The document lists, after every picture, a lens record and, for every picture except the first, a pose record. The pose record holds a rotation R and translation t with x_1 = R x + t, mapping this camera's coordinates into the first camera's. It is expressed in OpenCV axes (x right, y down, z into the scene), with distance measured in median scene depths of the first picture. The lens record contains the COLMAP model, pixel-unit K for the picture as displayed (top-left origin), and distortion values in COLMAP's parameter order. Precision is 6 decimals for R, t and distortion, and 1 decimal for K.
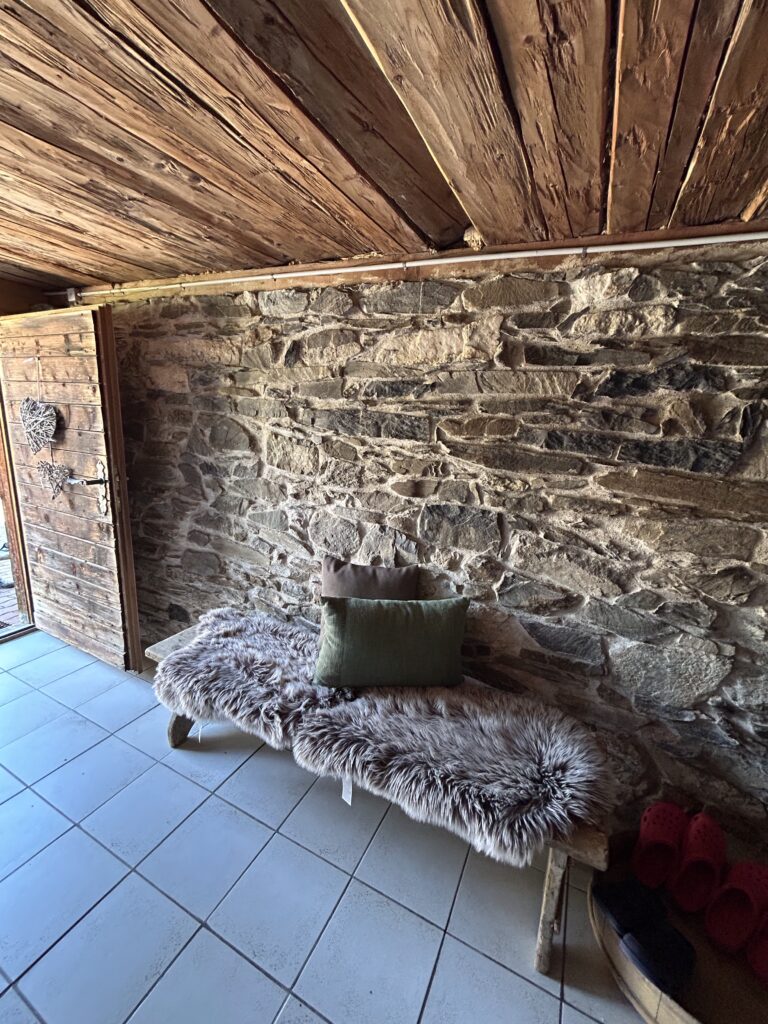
lens RADIAL K [[414.2, 0, 385.8], [0, 414.2, 509.7], [0, 0, 1]] dist [0.001071, -0.000711]
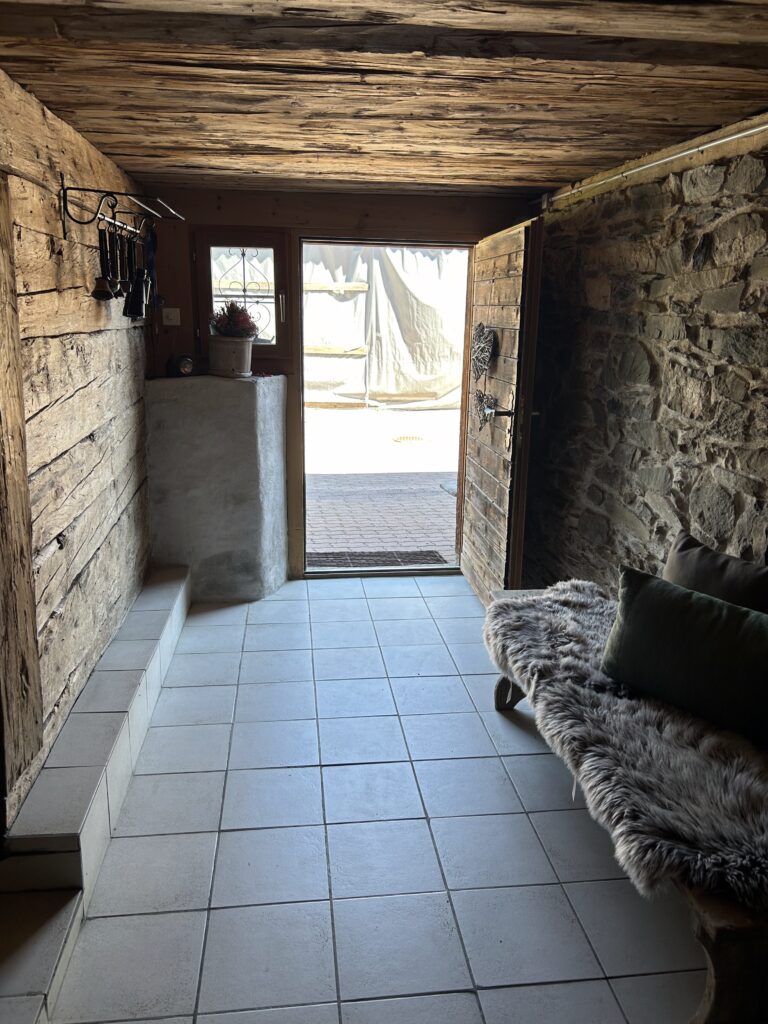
lens RADIAL K [[771.0, 0, 382.4], [0, 771.0, 508.9], [0, 0, 1]] dist [0.050147, -0.056565]
pose [[0.548918, 0.165443, -0.819339, 0.624657], [-0.166534, 0.982211, 0.086761, 0.040582], [0.819118, 0.088823, 0.566706, -0.185286]]
